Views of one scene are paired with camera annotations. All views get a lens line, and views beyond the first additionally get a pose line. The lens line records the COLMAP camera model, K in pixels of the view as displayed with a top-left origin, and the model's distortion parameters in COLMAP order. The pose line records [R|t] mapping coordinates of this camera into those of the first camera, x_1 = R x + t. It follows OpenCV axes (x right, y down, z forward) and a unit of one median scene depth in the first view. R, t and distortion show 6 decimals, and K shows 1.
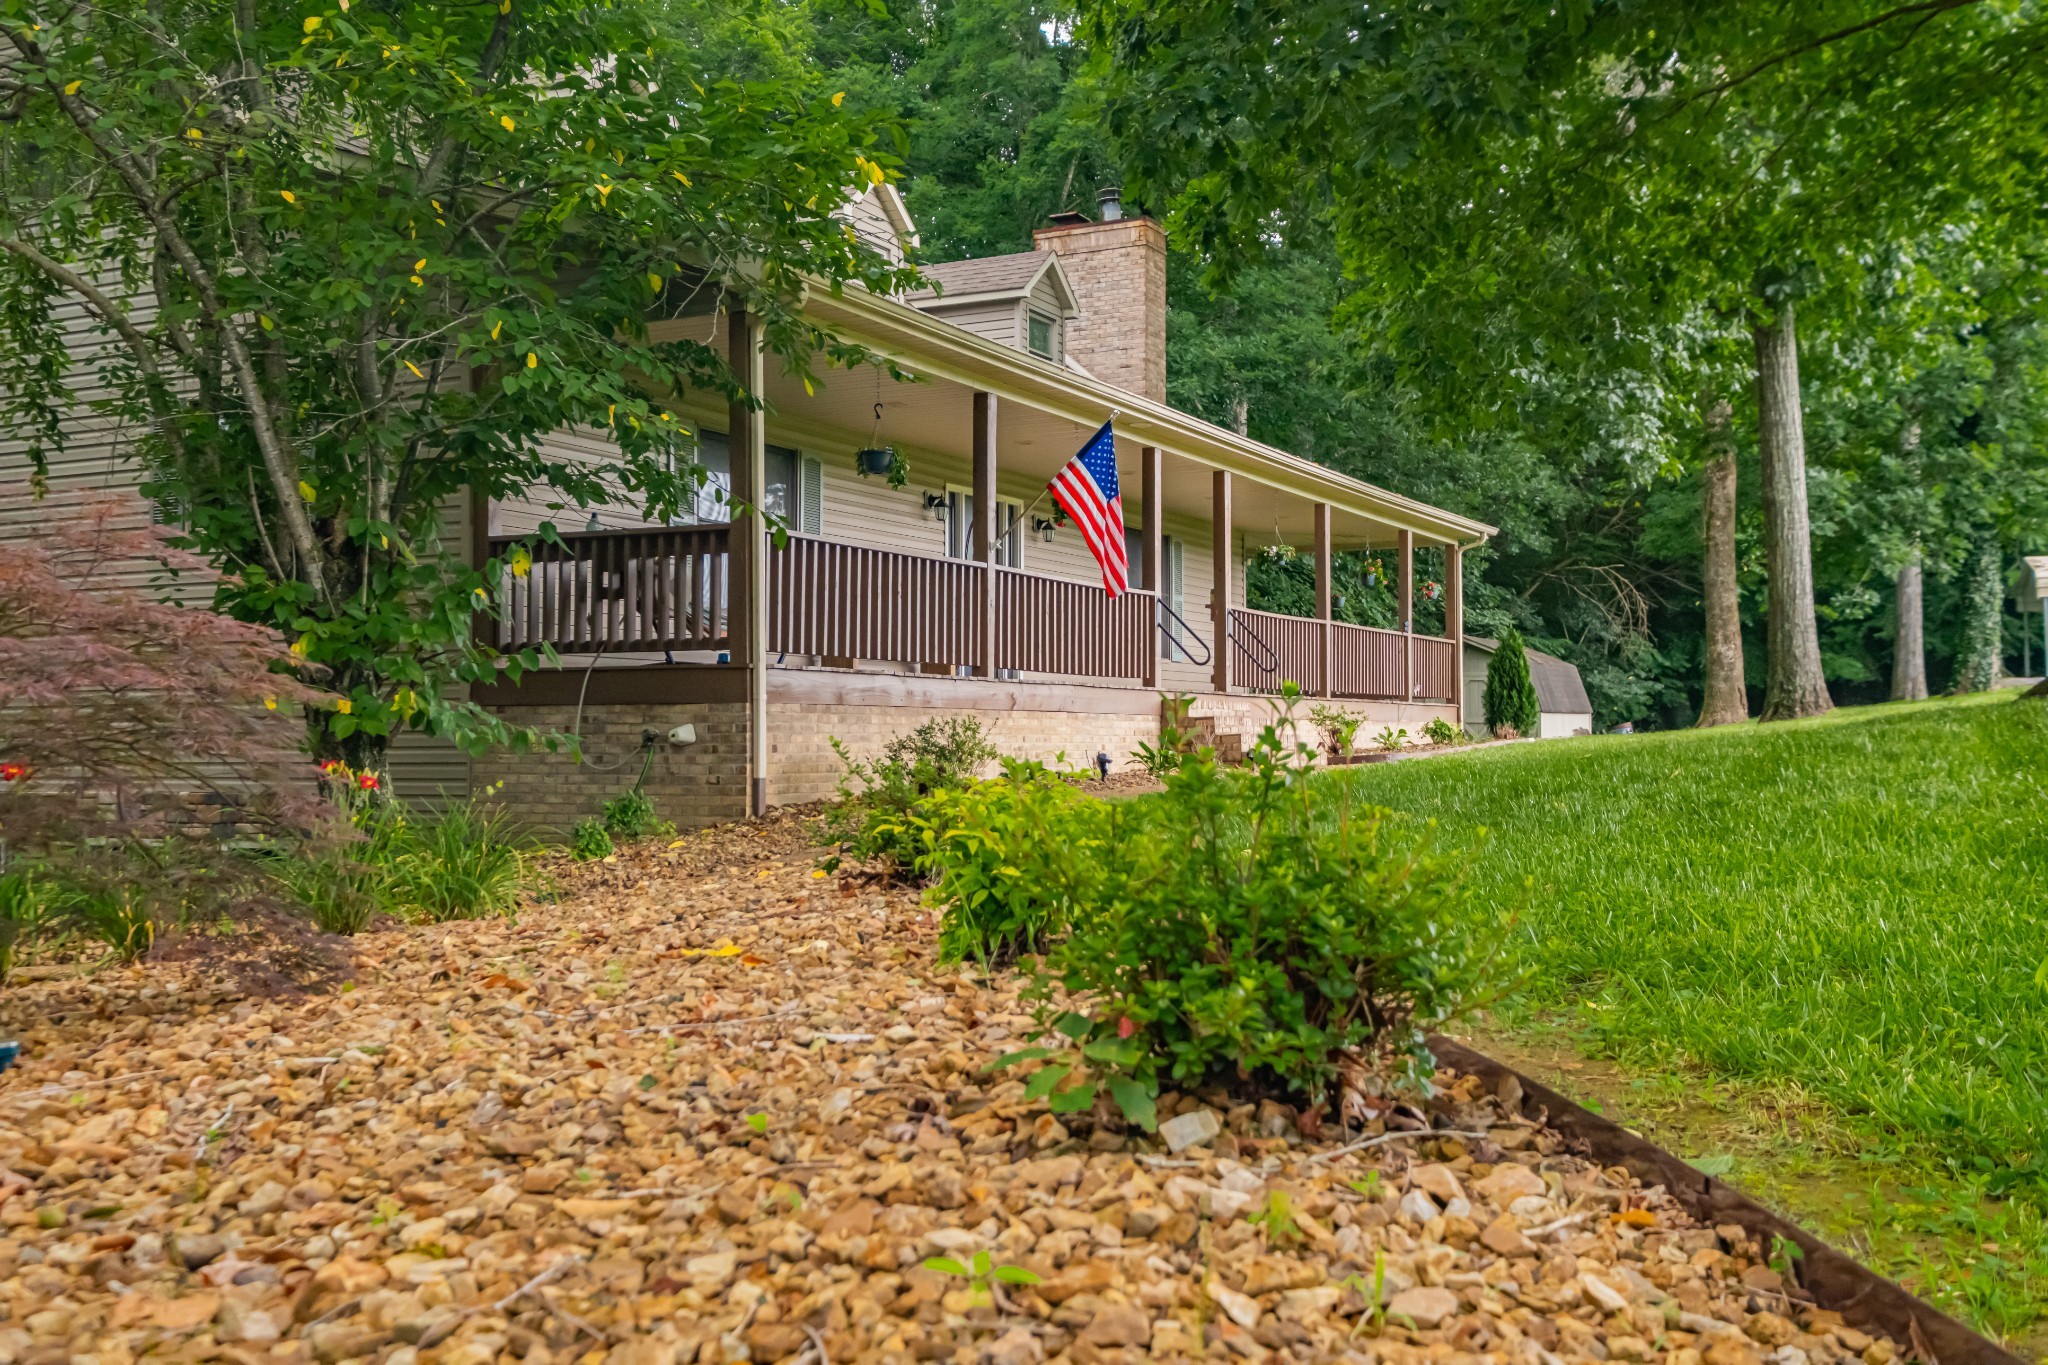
lens RADIAL K [[1956.5, 0, 1024.0], [0, 1956.5, 682.5], [0, 0, 1]] dist [0.076206, 0.000410]
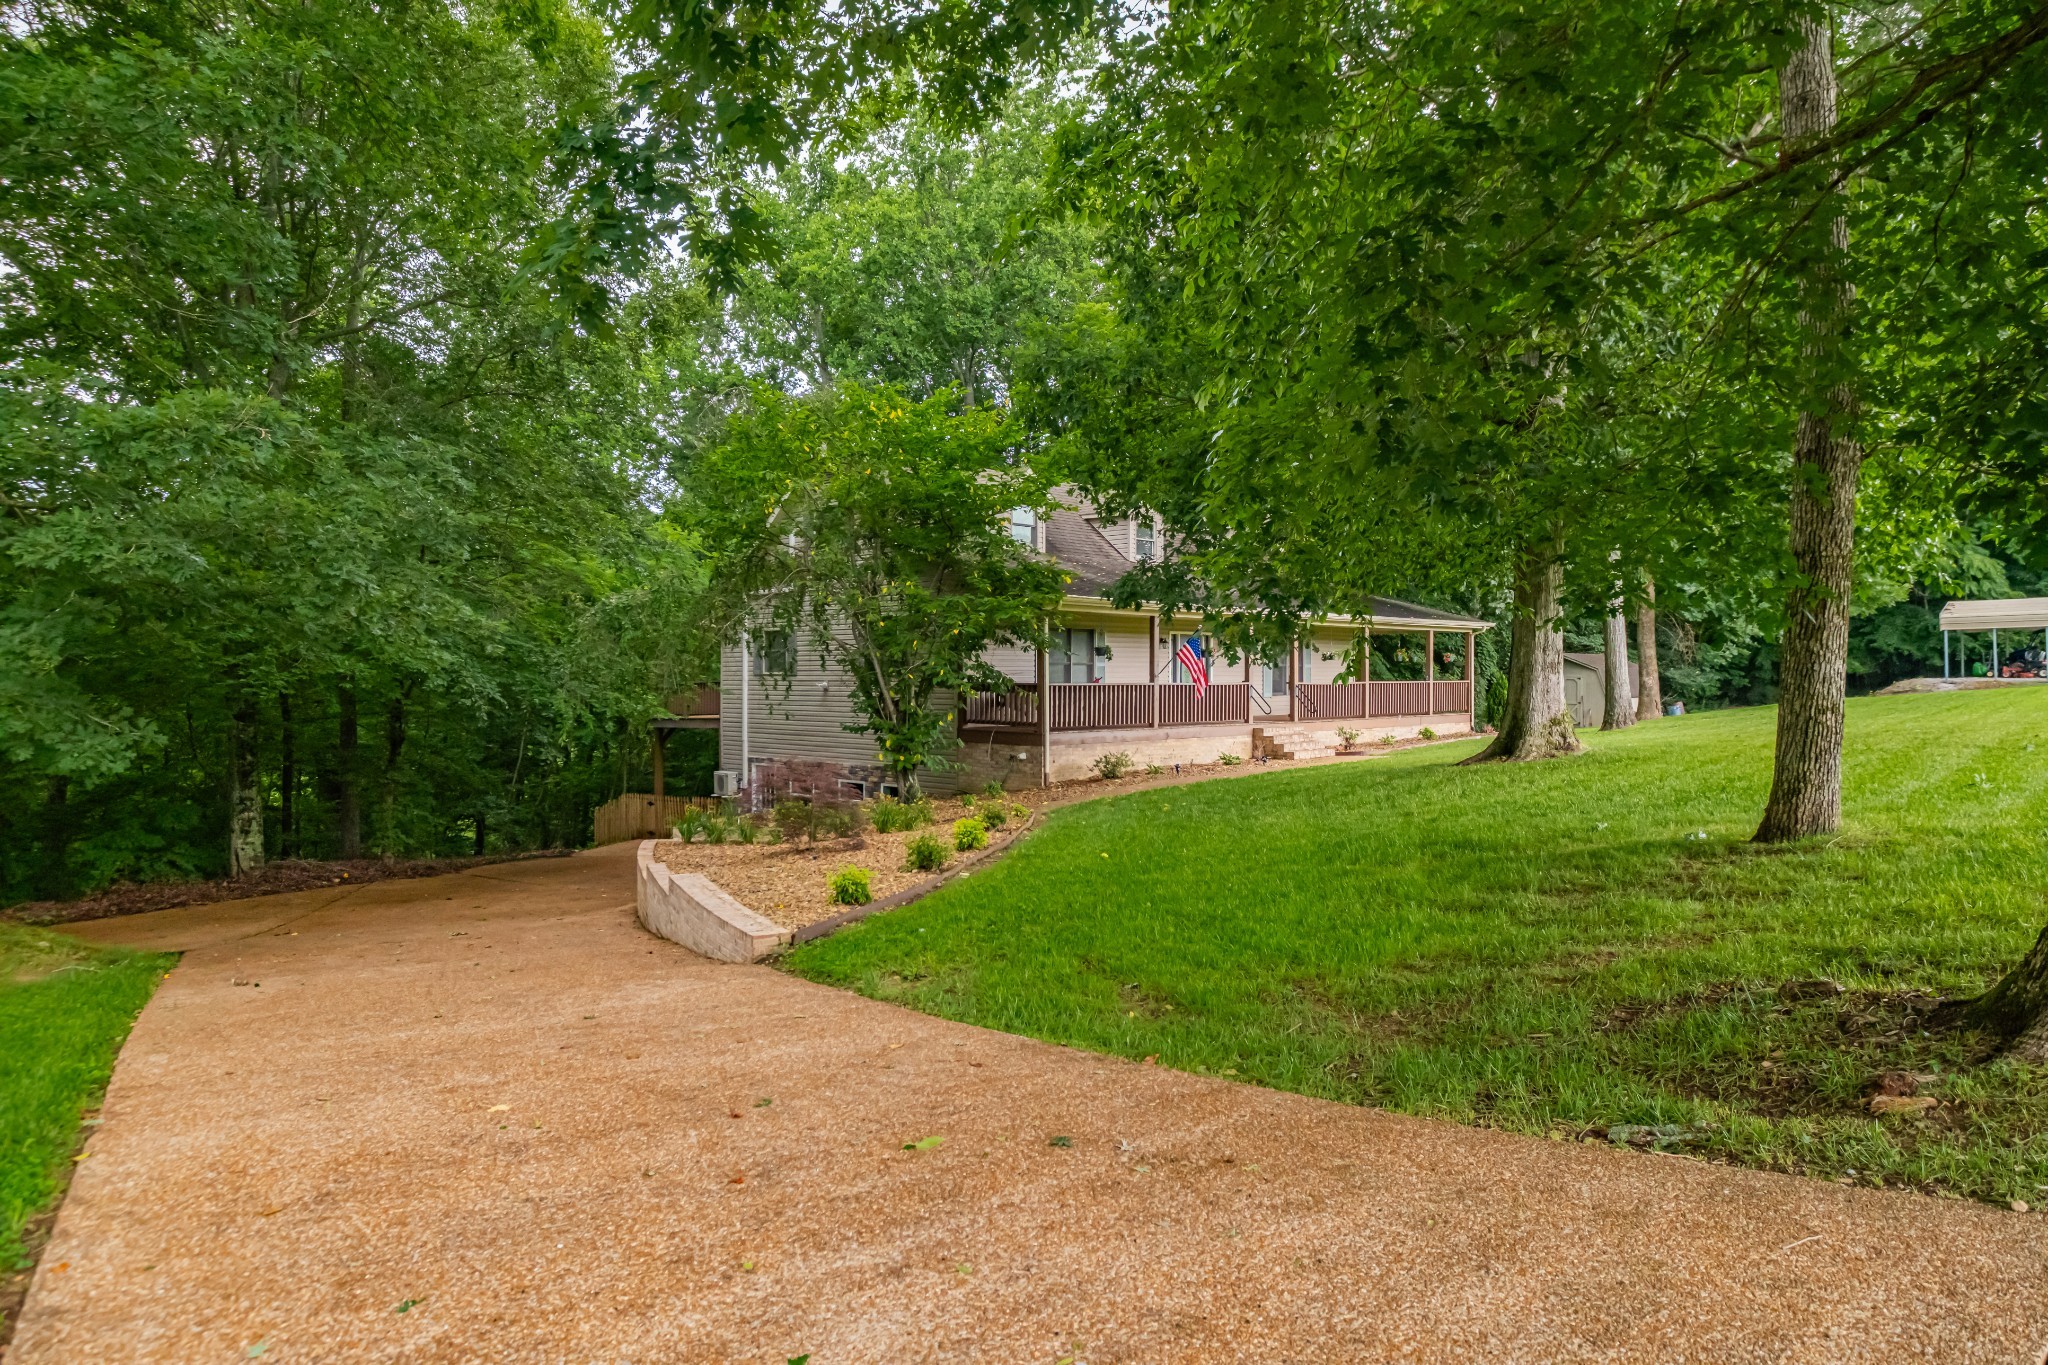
lens RADIAL K [[1257.4, 0, 1024.0], [0, 1257.4, 682.5], [0, 0, 1]] dist [0.004350, 0.000930]
pose [[0.953808, 0.005066, -0.300374, 0.370768], [0.005587, 0.999386, 0.034593, -0.141340], [0.300365, -0.034673, 0.953194, -0.728657]]
